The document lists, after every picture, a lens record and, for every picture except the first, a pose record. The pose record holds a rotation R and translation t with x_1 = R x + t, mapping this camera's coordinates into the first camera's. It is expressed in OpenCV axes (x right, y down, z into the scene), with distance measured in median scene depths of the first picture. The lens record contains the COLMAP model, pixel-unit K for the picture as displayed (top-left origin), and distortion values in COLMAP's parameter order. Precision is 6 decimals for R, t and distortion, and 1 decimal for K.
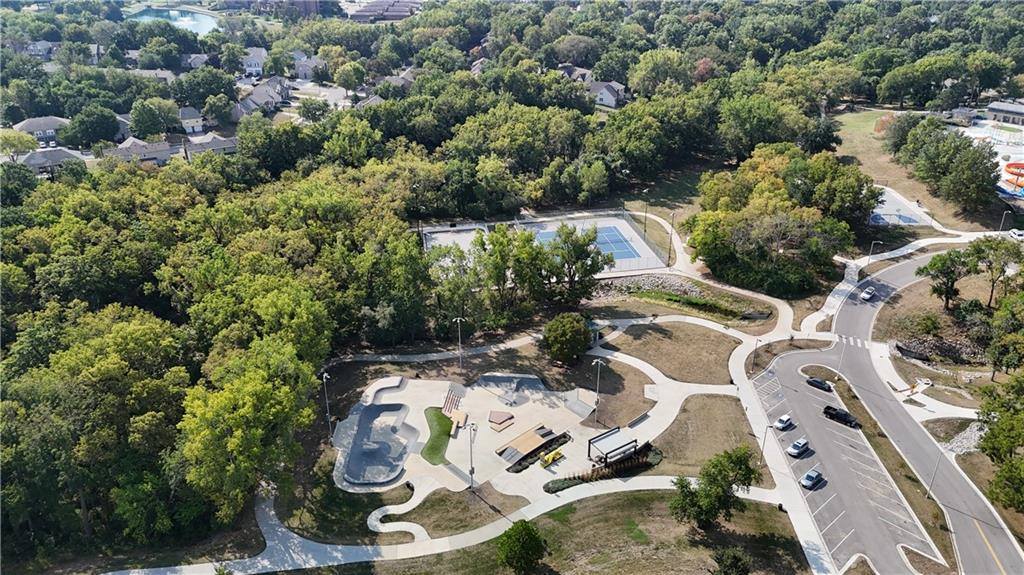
lens RADIAL K [[757.8, 0, 512.0], [0, 757.8, 287.5], [0, 0, 1]] dist [0.016422, -0.009187]
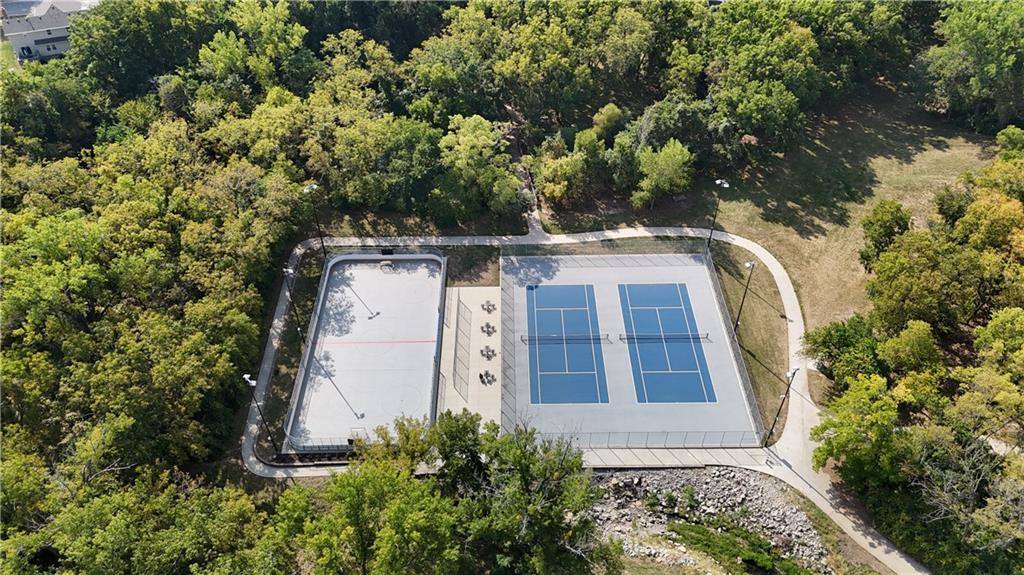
lens RADIAL K [[757.8, 0, 512.0], [0, 757.8, 287.5], [0, 0, 1]] dist [0.016422, -0.009187]
pose [[0.985311, 0.123834, -0.117591, 0.074389], [-0.082297, 0.947682, 0.308424, -0.218552], [0.149633, -0.294216, 0.943953, 0.449548]]
